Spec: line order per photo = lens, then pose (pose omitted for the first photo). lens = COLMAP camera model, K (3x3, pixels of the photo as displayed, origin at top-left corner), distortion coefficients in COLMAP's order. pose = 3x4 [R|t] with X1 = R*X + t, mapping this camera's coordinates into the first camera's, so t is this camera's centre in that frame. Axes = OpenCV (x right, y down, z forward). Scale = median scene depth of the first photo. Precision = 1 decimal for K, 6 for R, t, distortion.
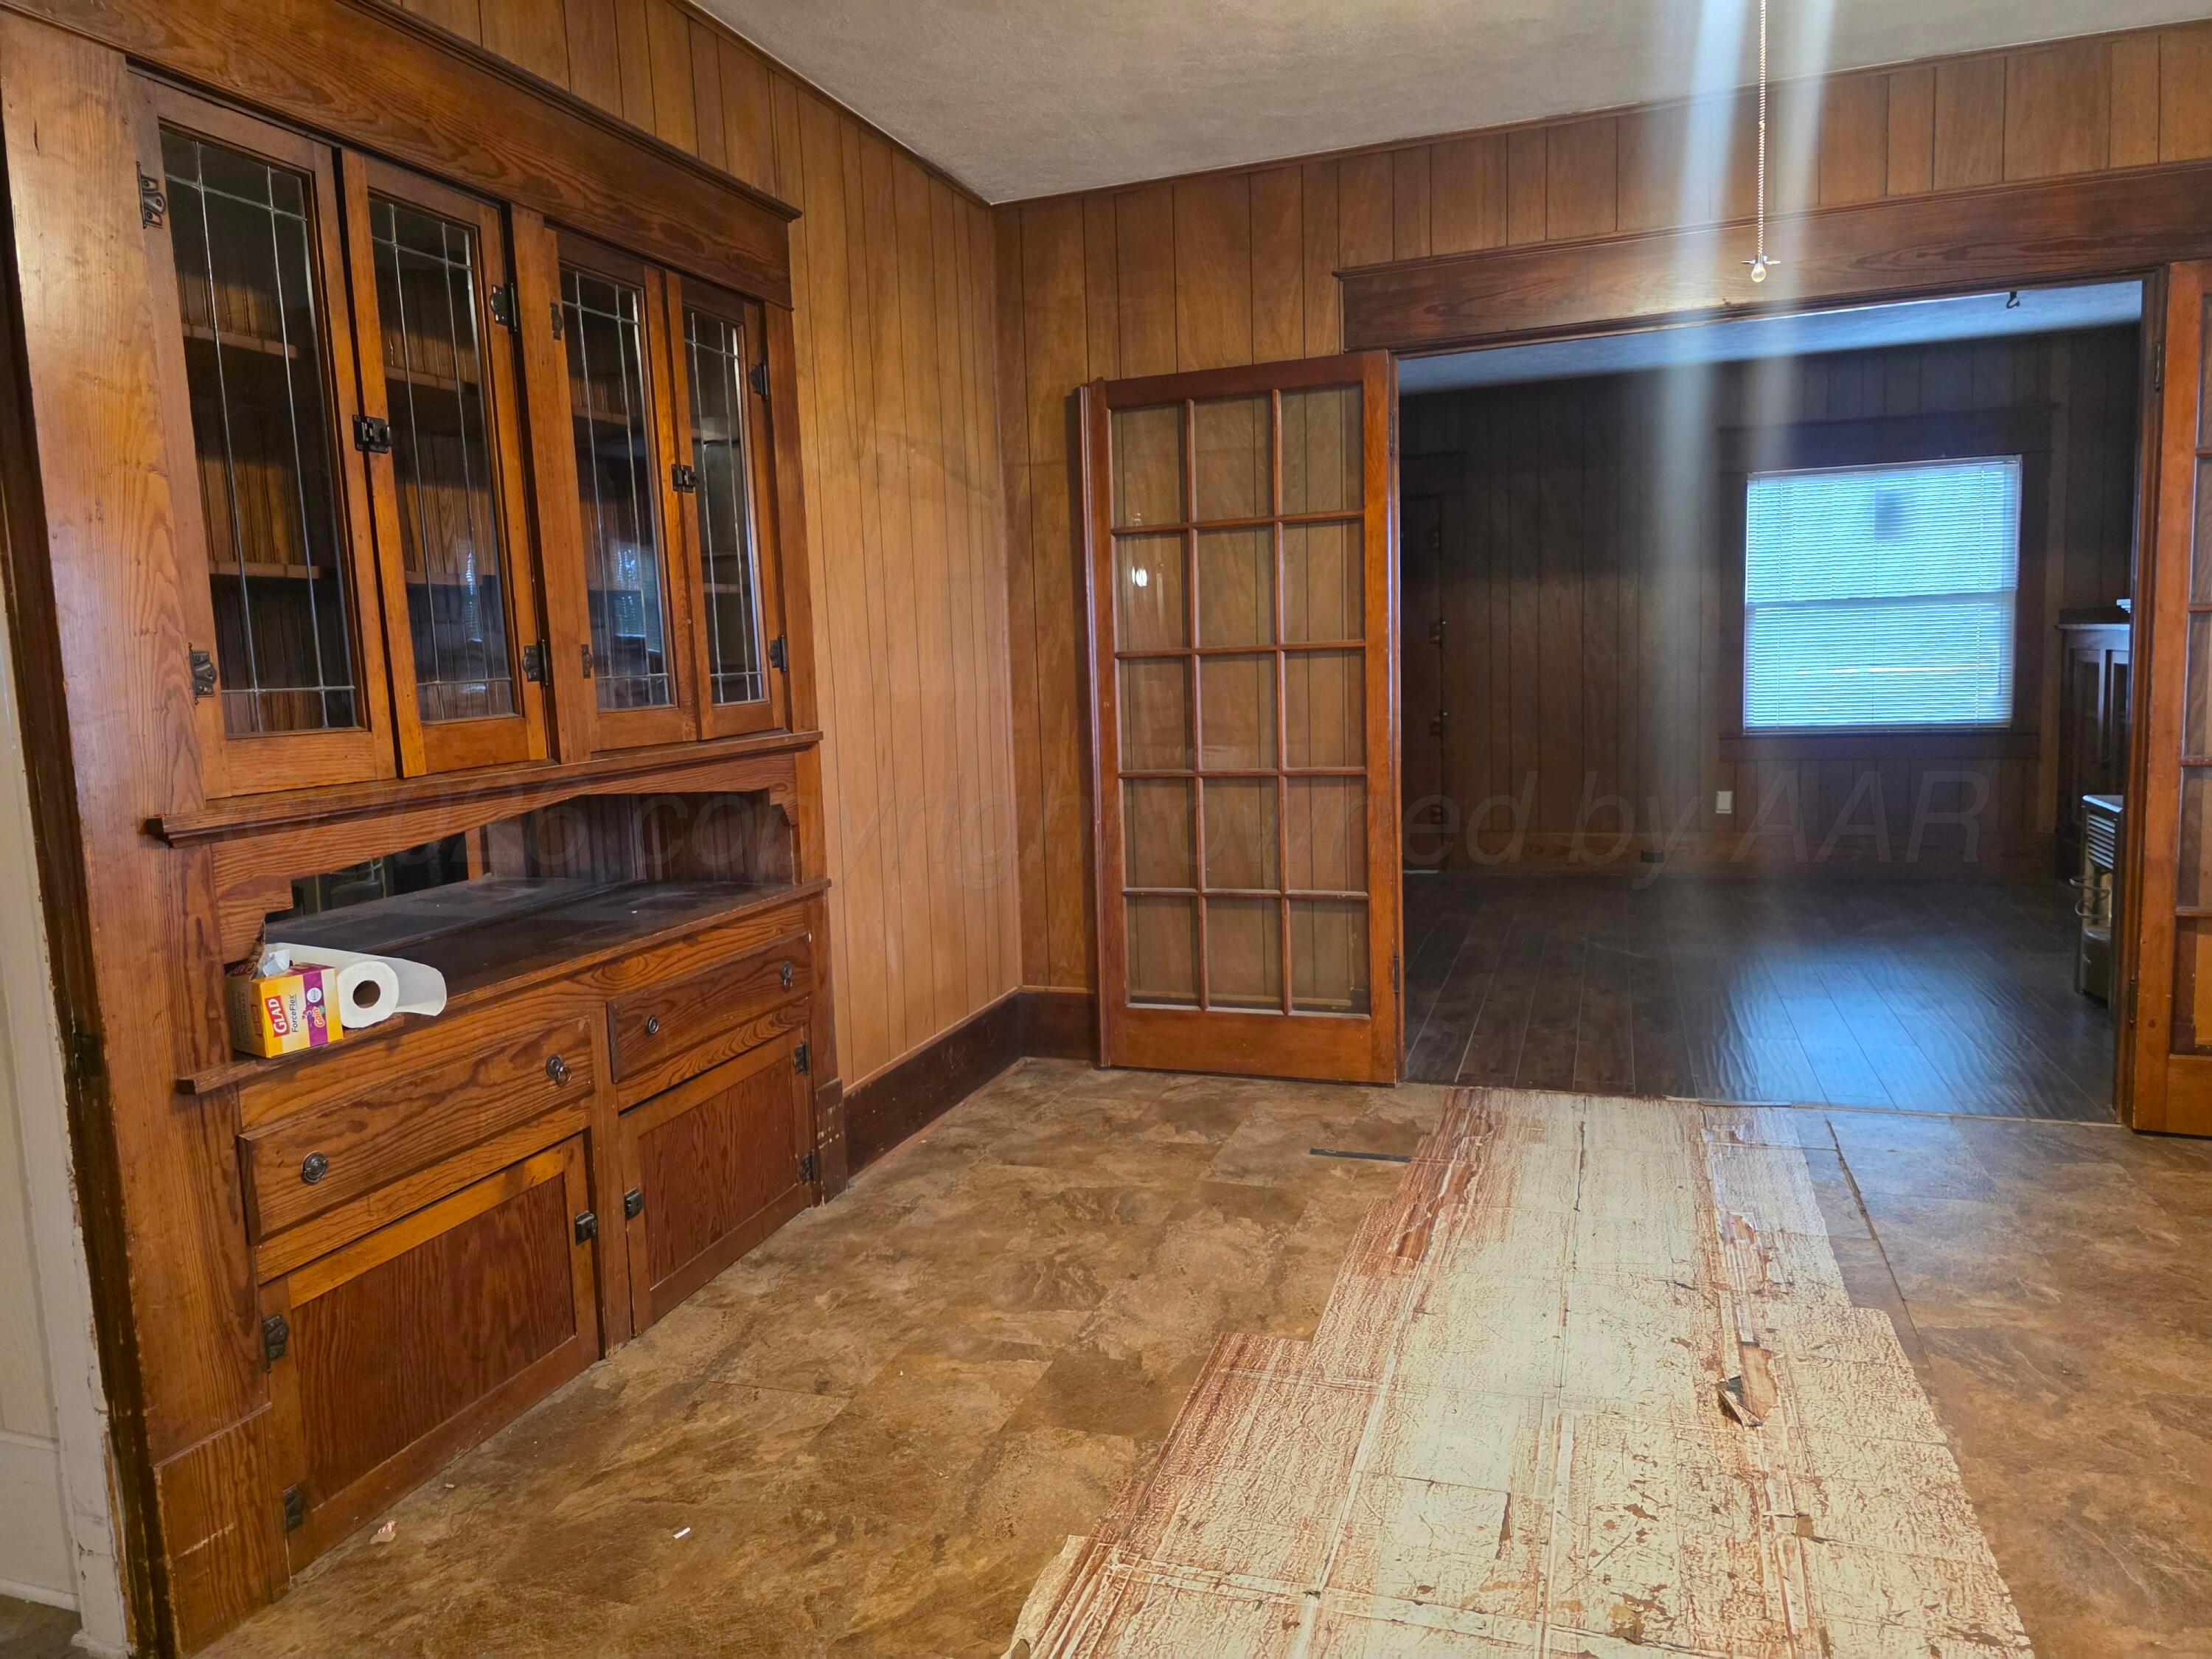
lens RADIAL K [[1489.7, 0, 1105.7], [0, 1489.7, 835.7], [0, 0, 1]] dist [0.072727, -0.069693]
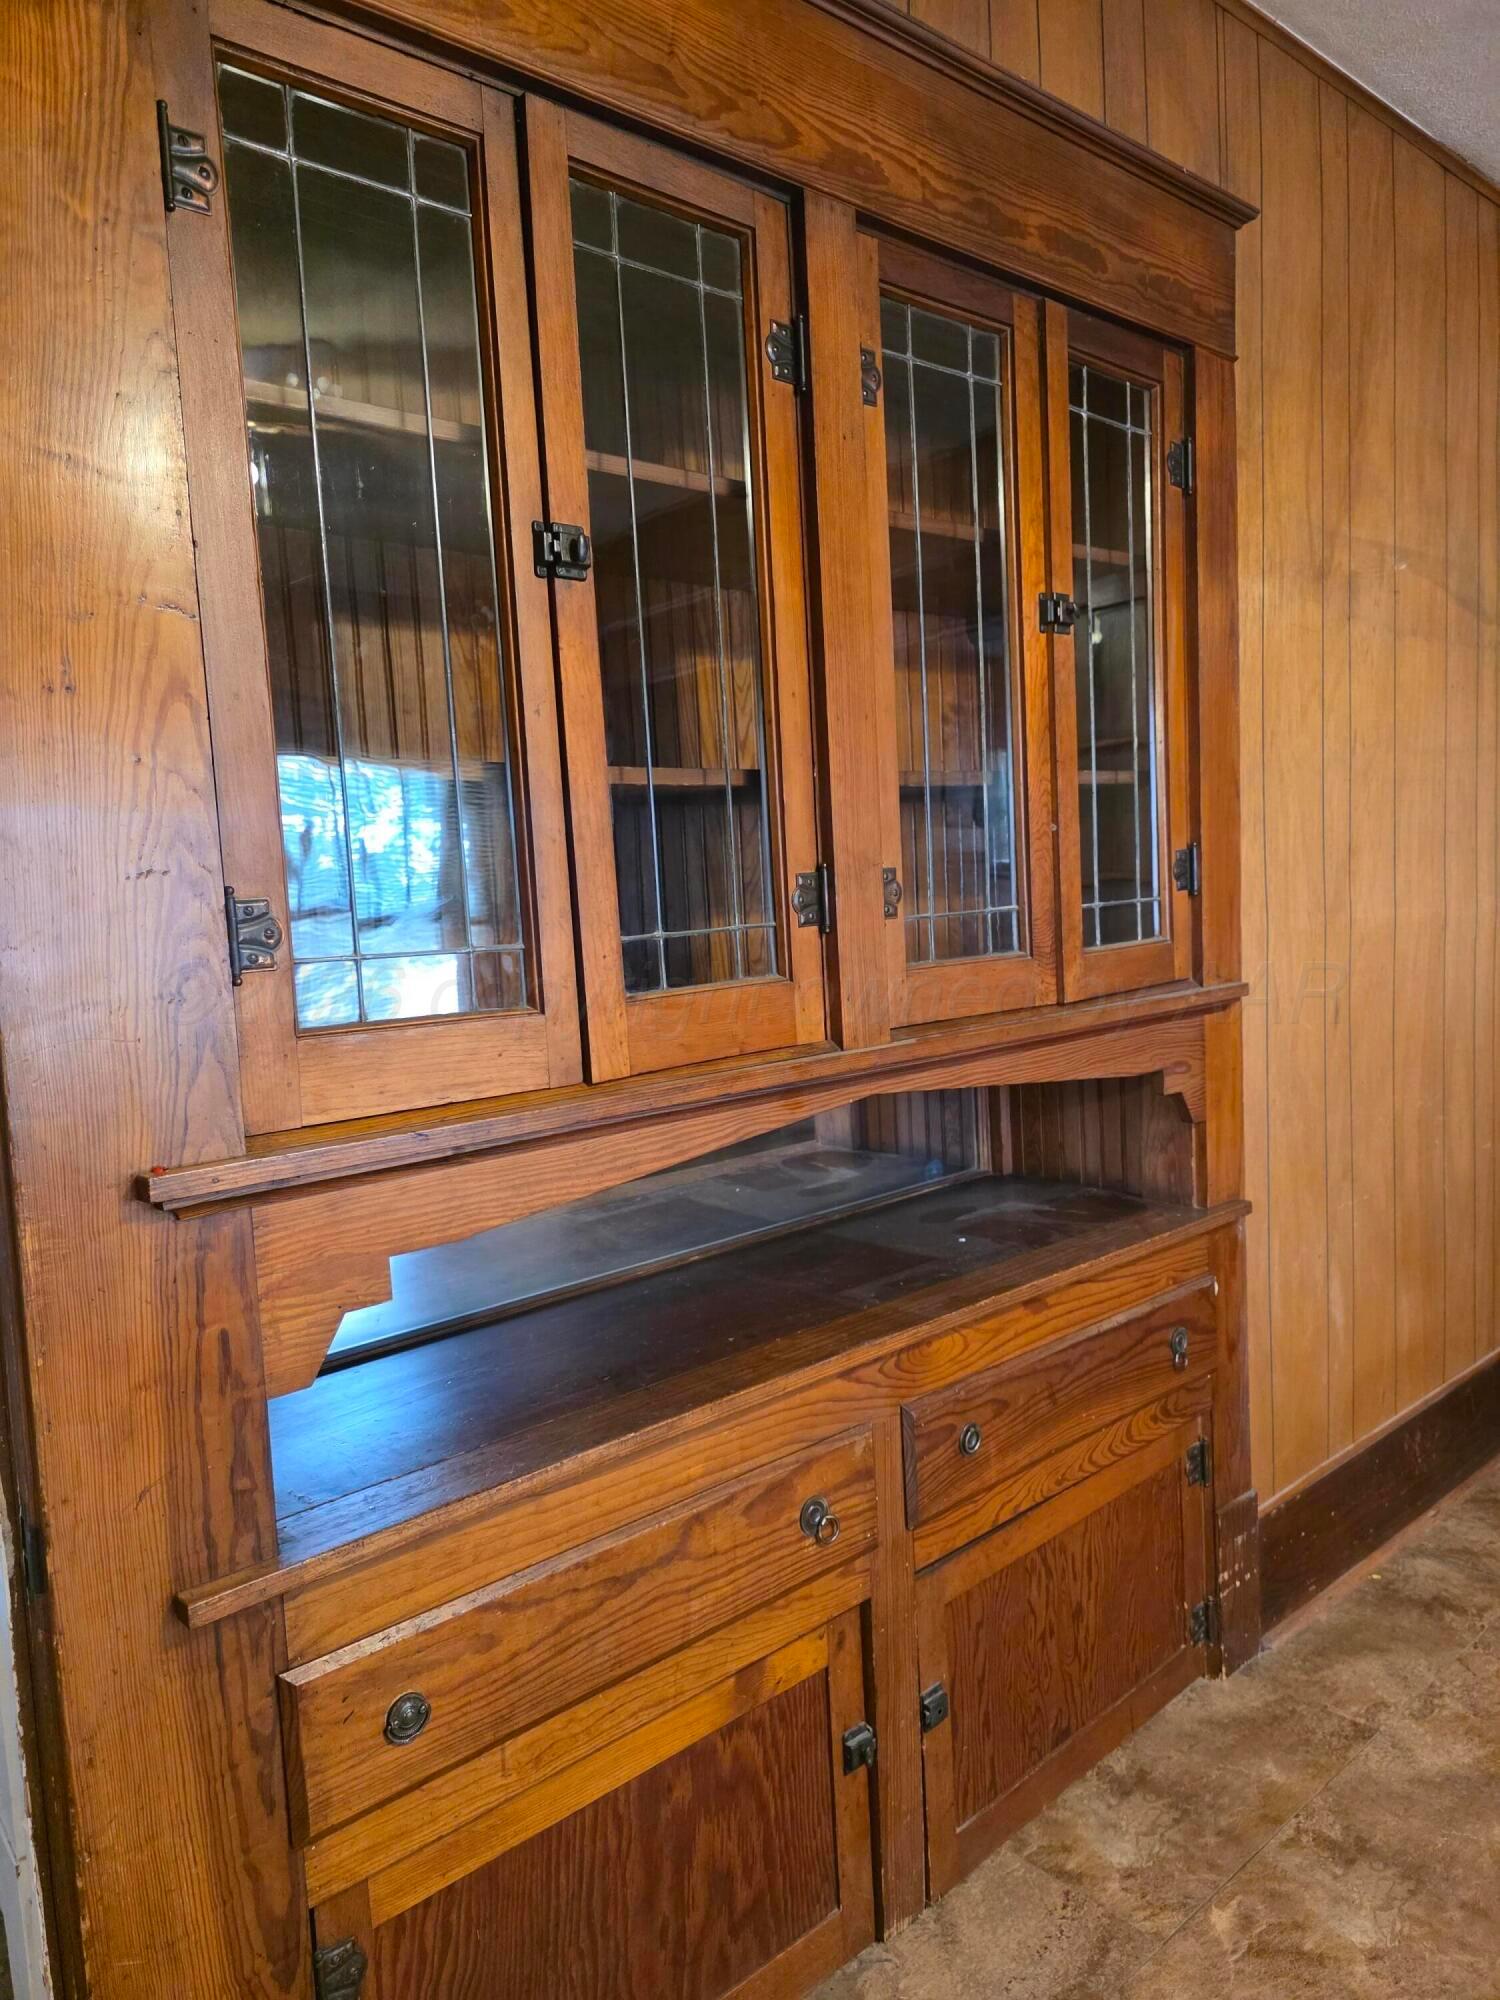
lens RADIAL K [[1336.4, 0, 750.0], [0, 1336.4, 1000.0], [0, 0, 1]] dist [0.051091, -0.051699]
pose [[0.867507, 0.036191, -0.496107, -0.106057], [-0.043160, 0.999065, -0.002589, -0.064804], [0.495549, 0.023658, 0.868257, 0.459619]]
